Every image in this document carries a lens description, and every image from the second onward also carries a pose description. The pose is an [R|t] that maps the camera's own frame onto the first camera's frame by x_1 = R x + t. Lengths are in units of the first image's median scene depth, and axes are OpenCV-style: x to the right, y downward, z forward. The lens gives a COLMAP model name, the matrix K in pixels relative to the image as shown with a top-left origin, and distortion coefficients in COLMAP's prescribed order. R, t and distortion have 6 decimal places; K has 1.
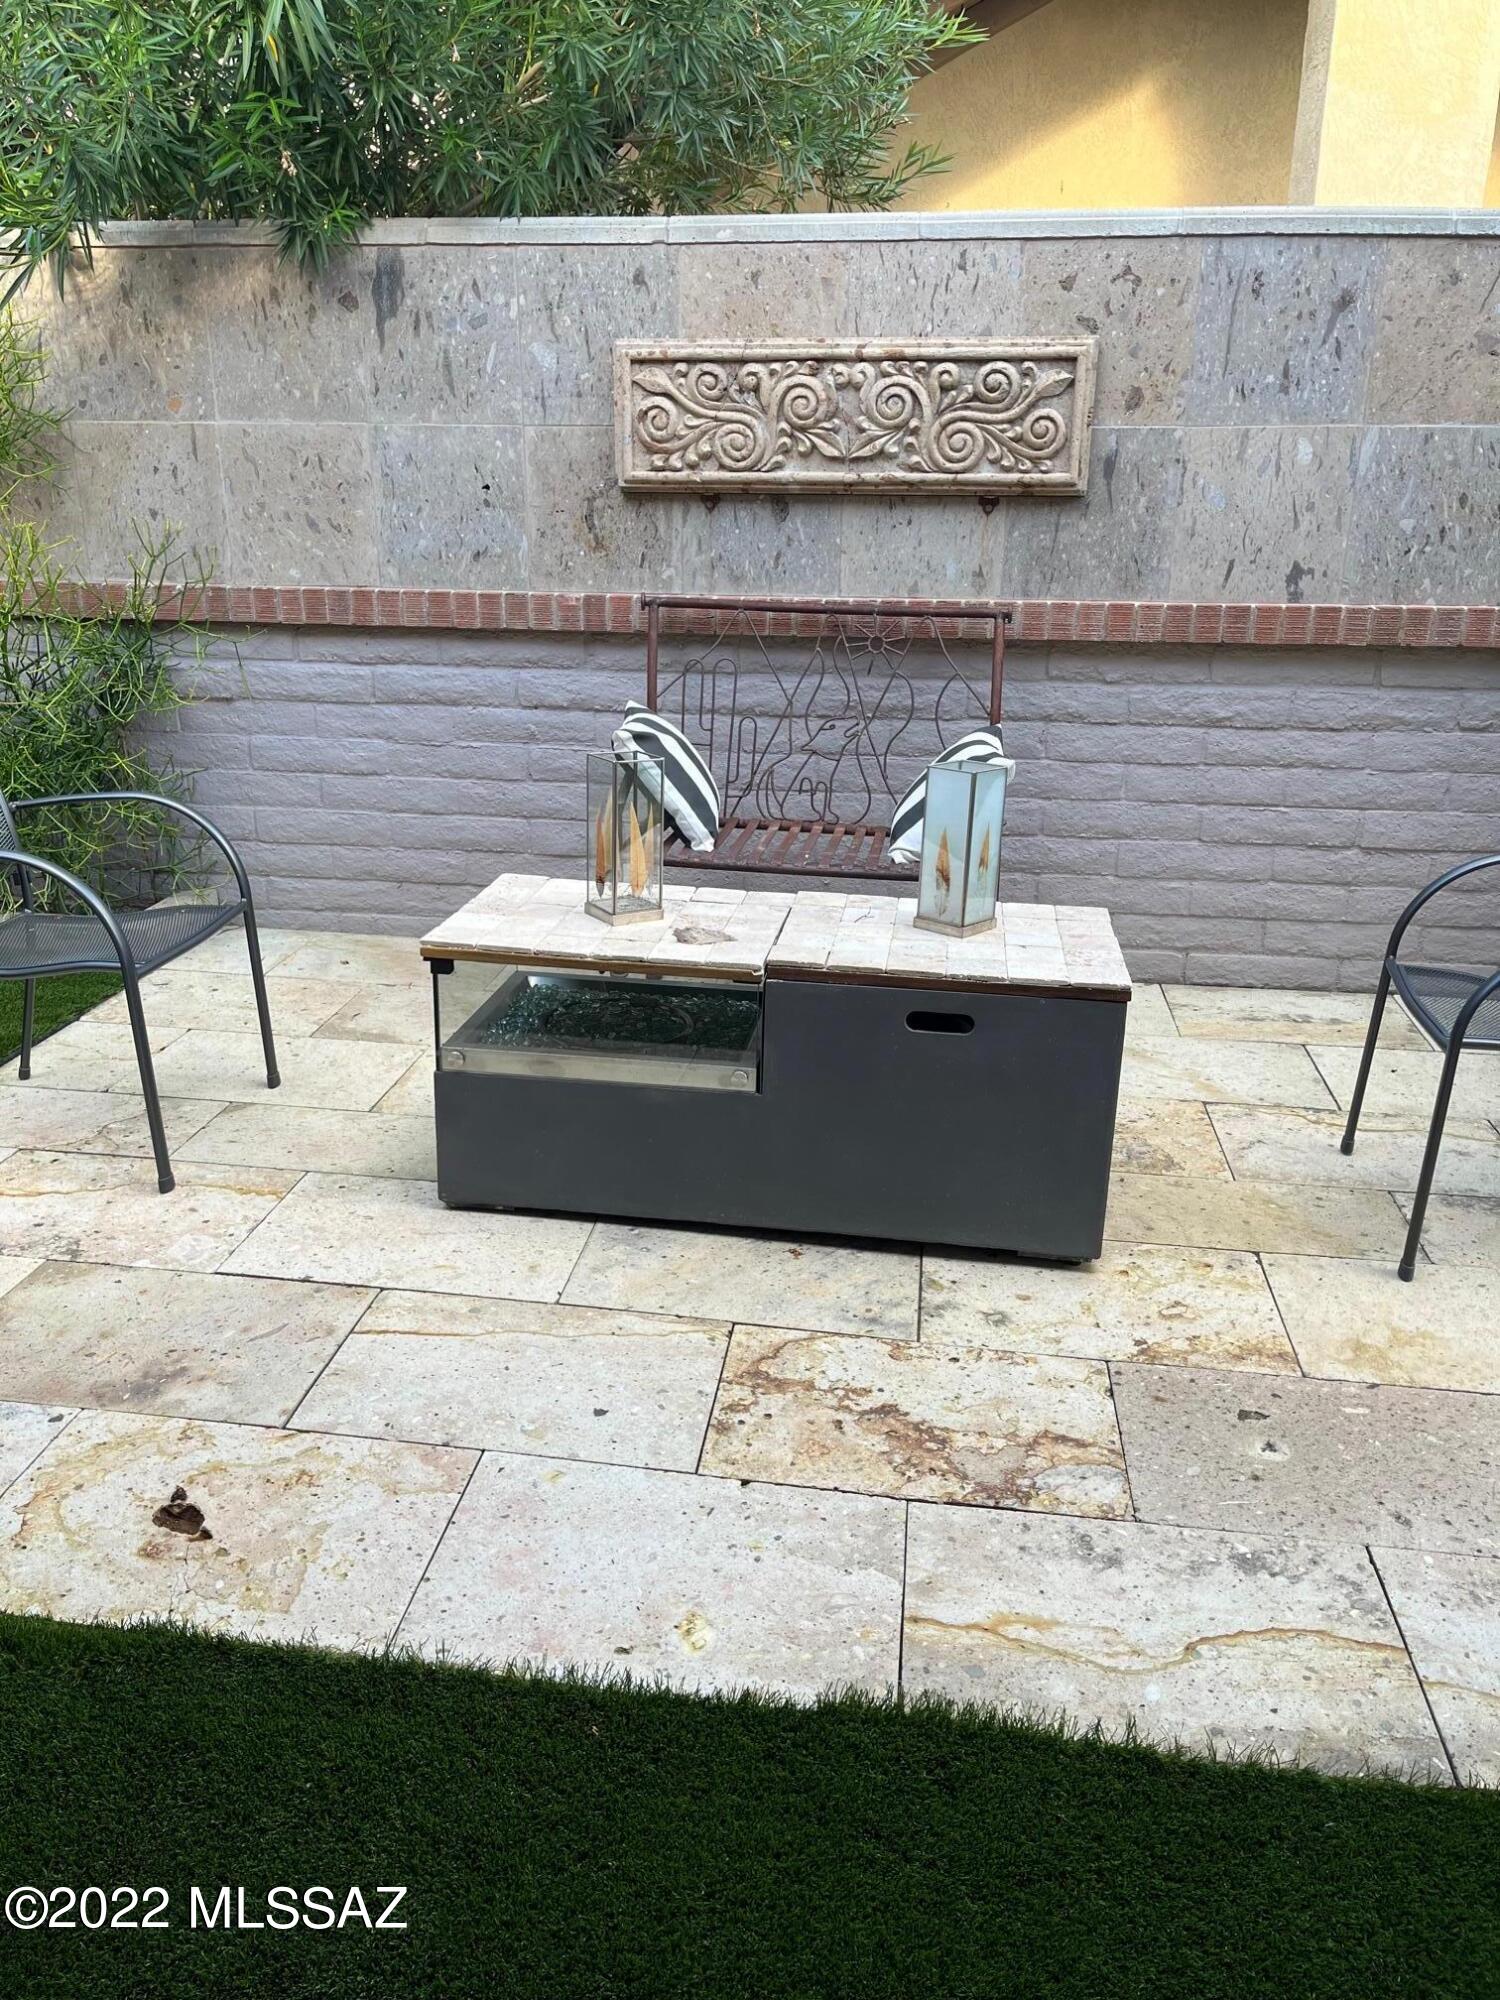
lens RADIAL K [[1515.9, 0, 740.9], [0, 1515.9, 992.1], [0, 0, 1]] dist [0.043834, -0.043870]
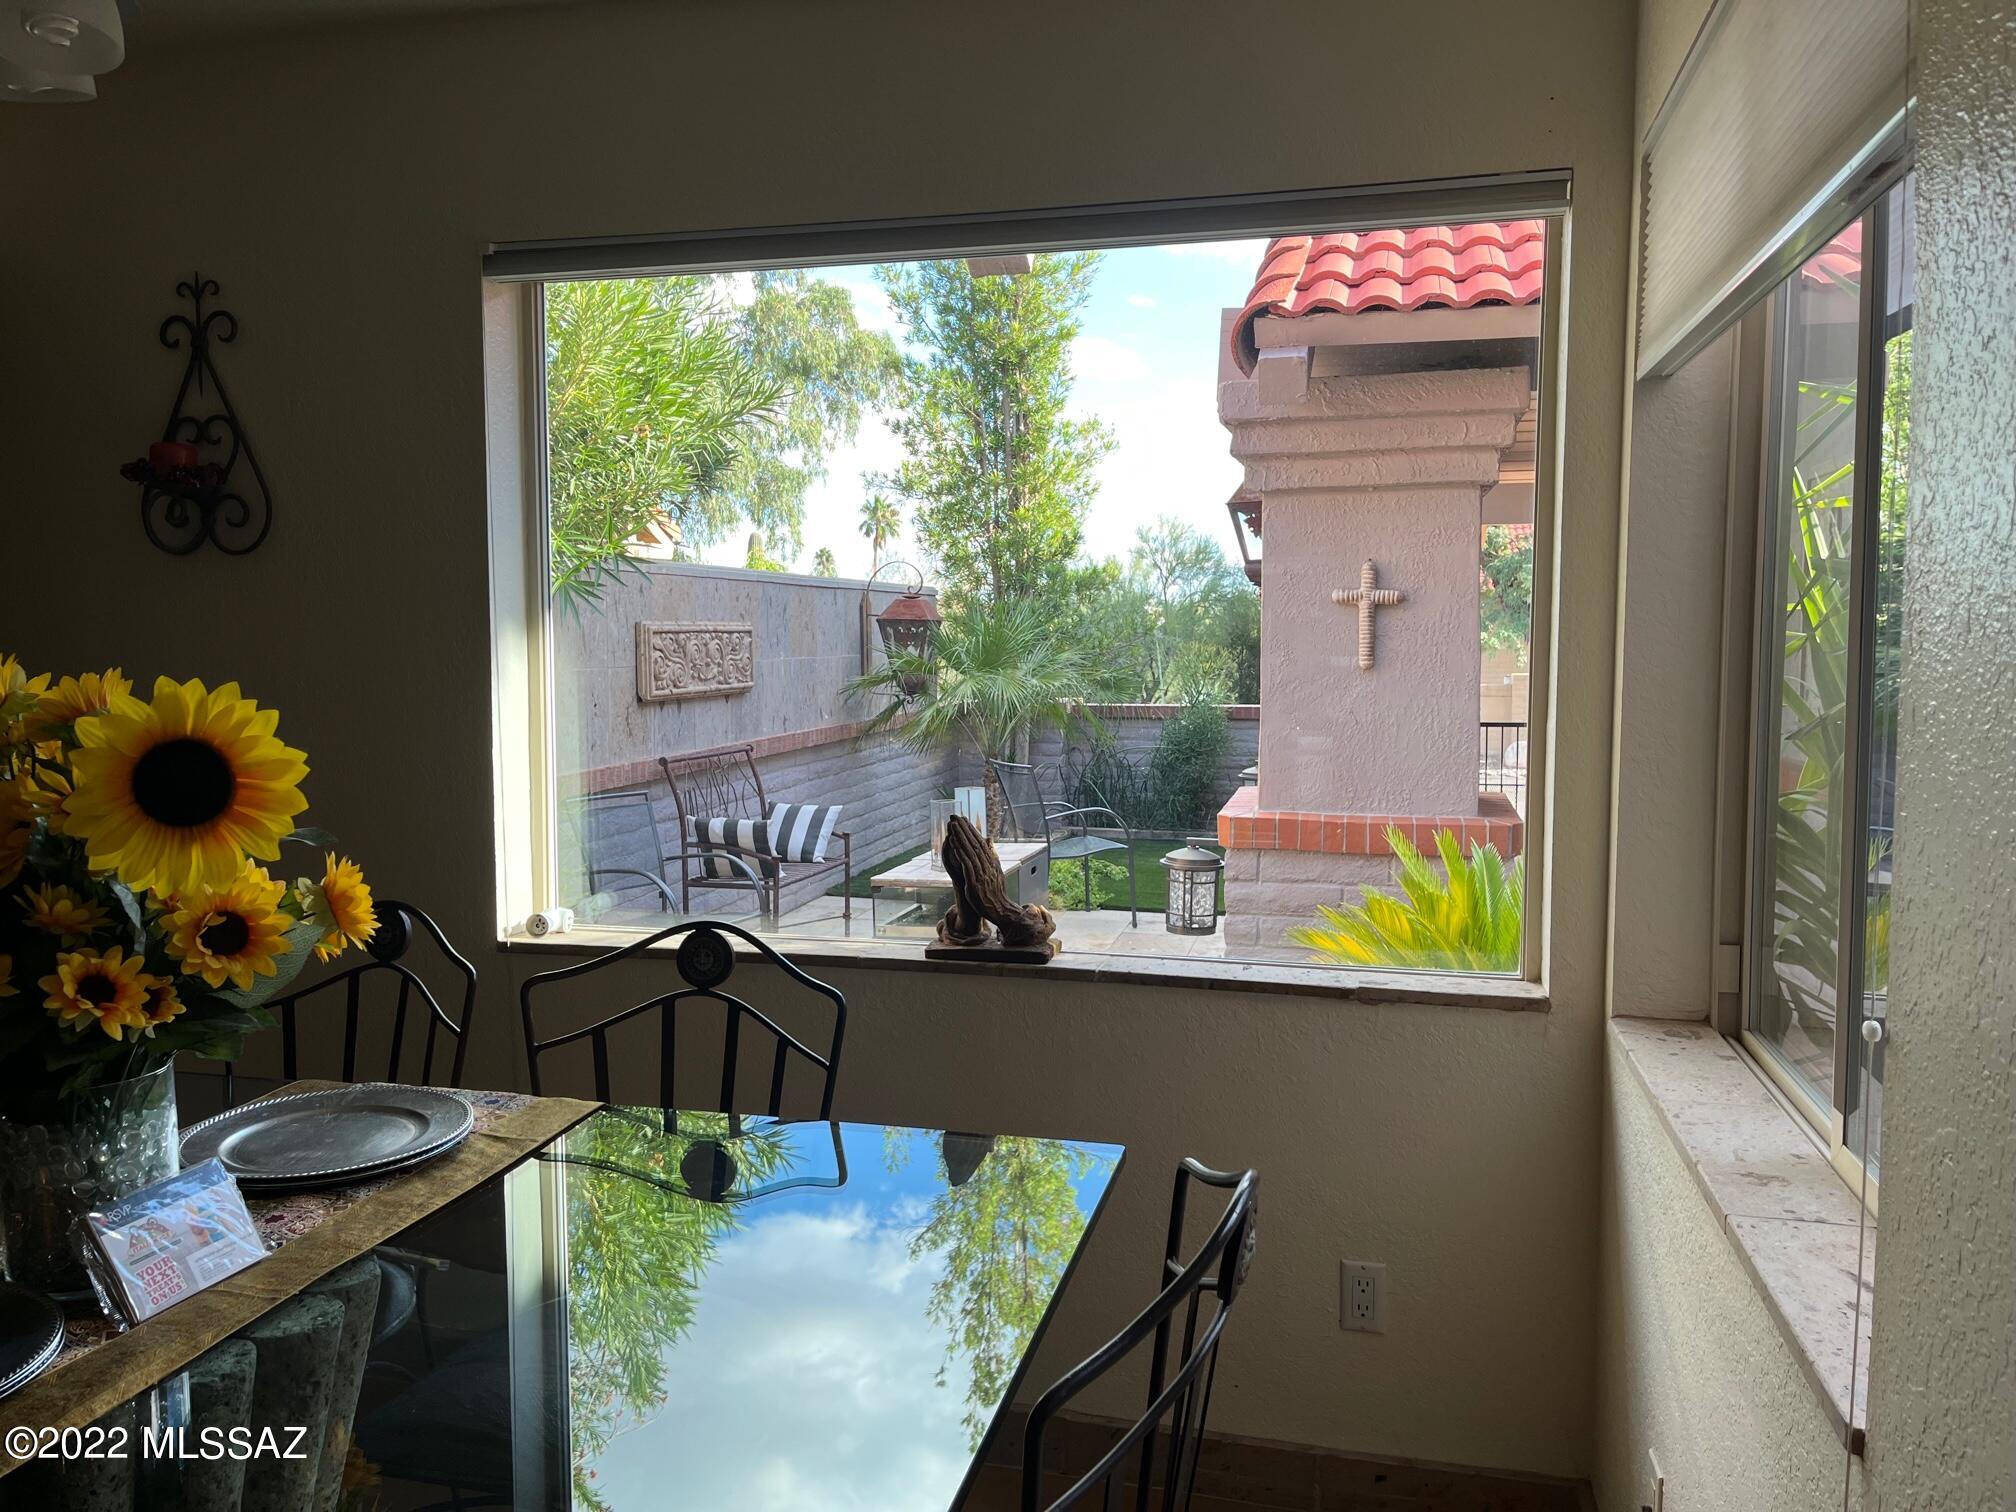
lens RADIAL K [[1528.1, 0, 1008.0], [0, 1528.1, 756.0], [0, 0, 1]] dist [0.043834, -0.043870]
pose [[0.091813, -0.089782, 0.991721, -1.845298], [0.328931, 0.942757, 0.054897, -0.243267], [-0.939880, 0.321167, 0.116090, 0.455172]]
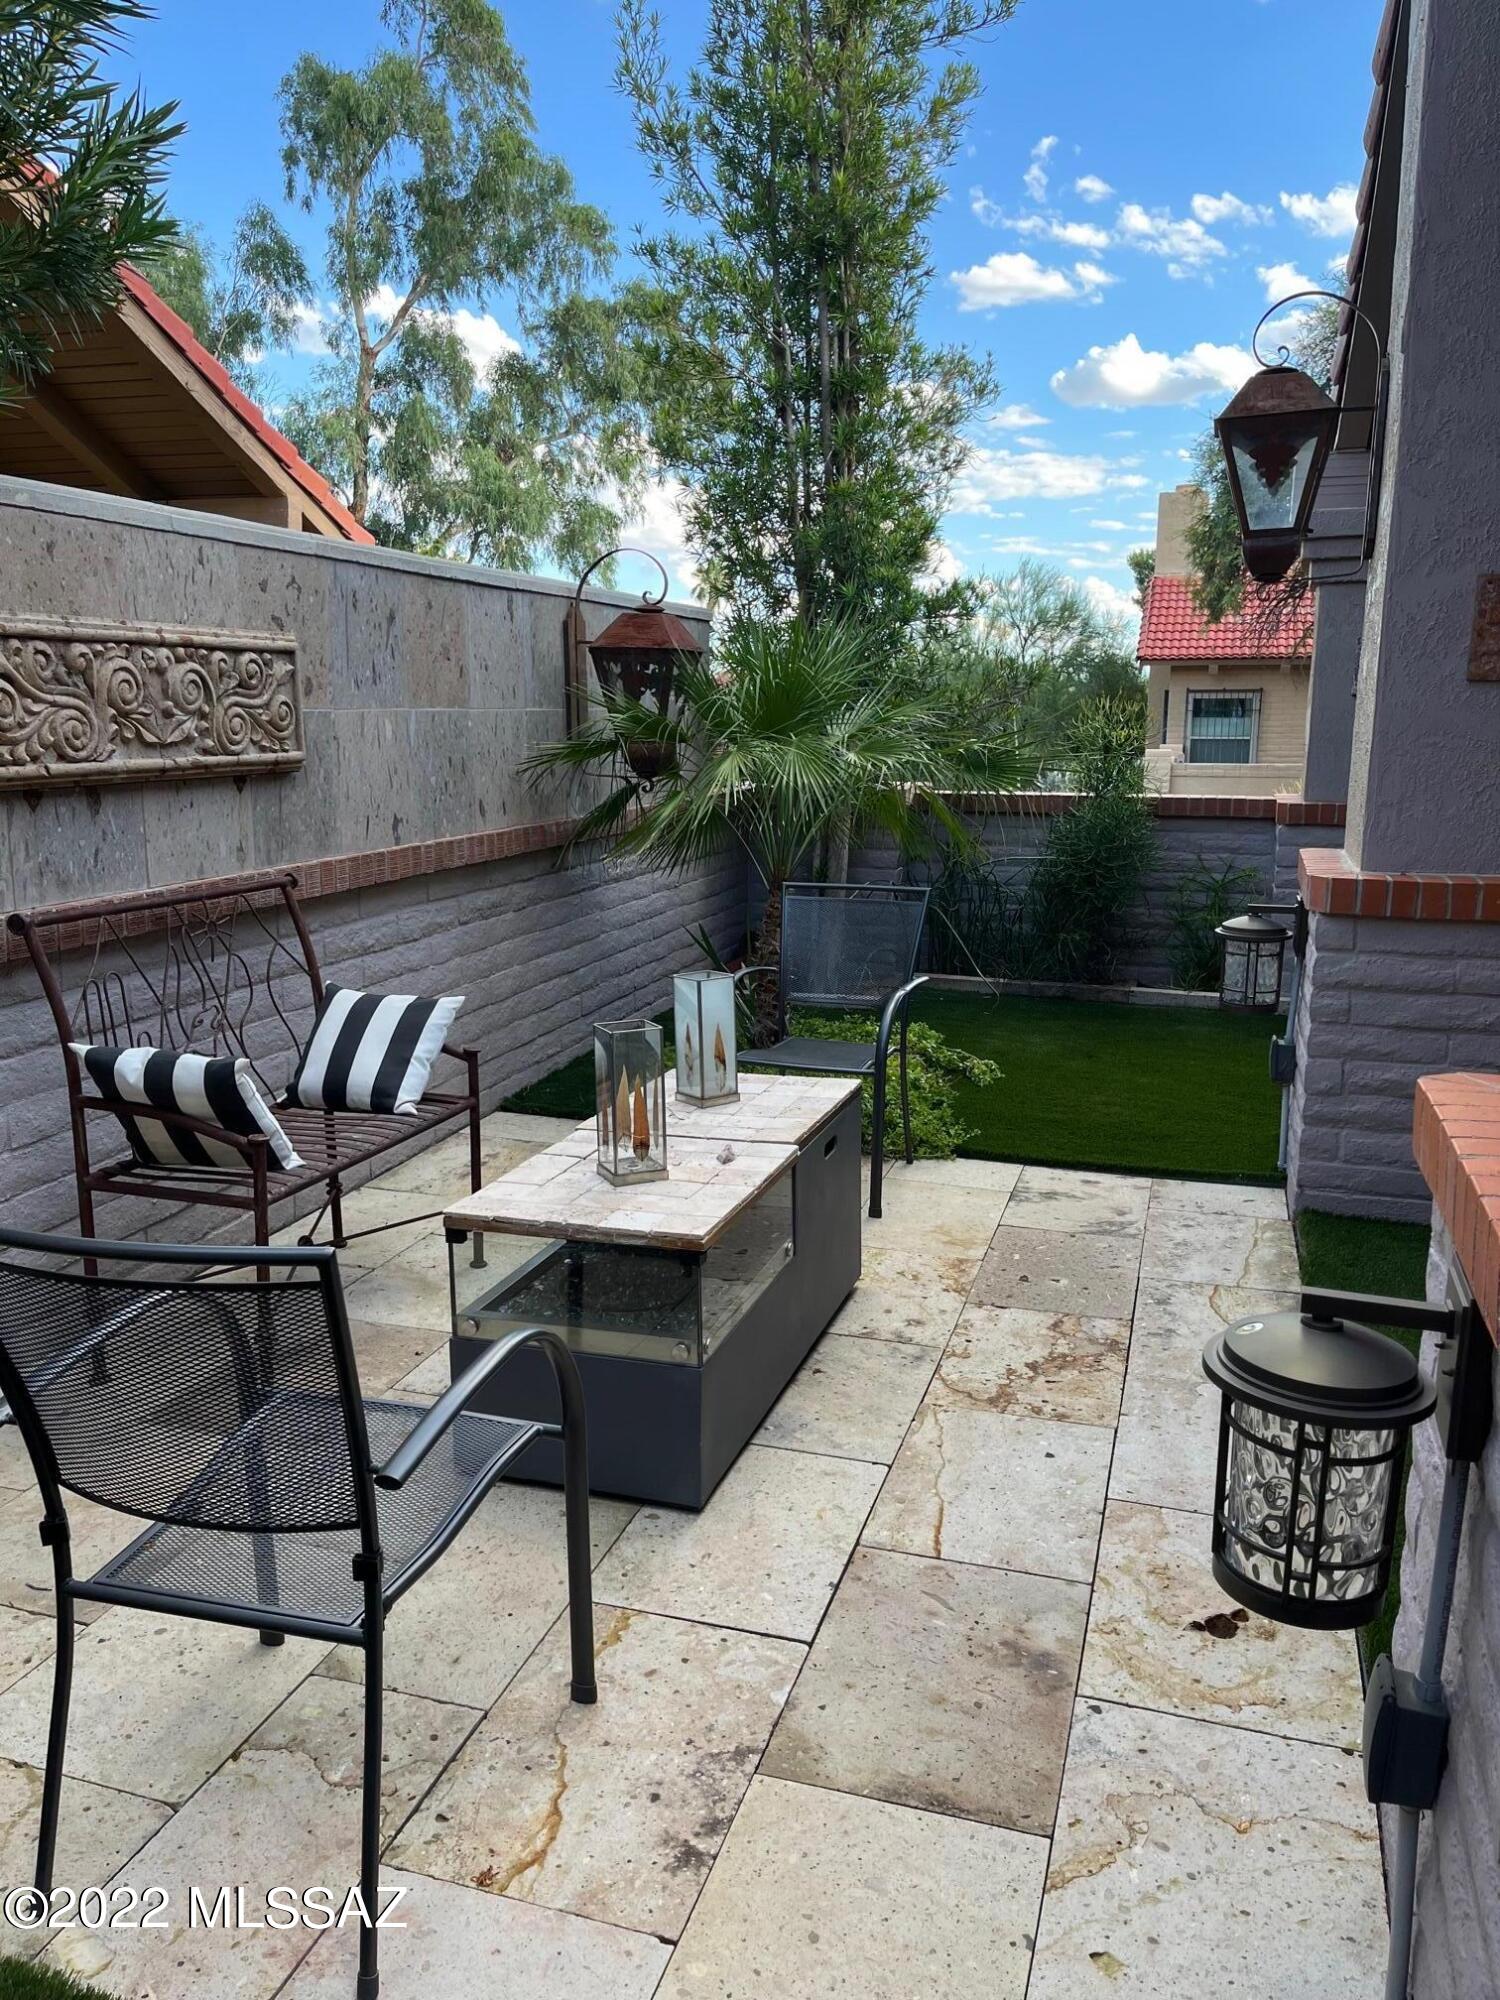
lens RADIAL K [[1515.9, 0, 740.9], [0, 1515.9, 992.1], [0, 0, 1]] dist [0.043834, -0.043870]
pose [[0.161673, -0.190692, 0.968245, -0.818048], [0.320133, 0.938226, 0.131325, -0.219960], [-0.933476, 0.288735, 0.212732, 0.521224]]
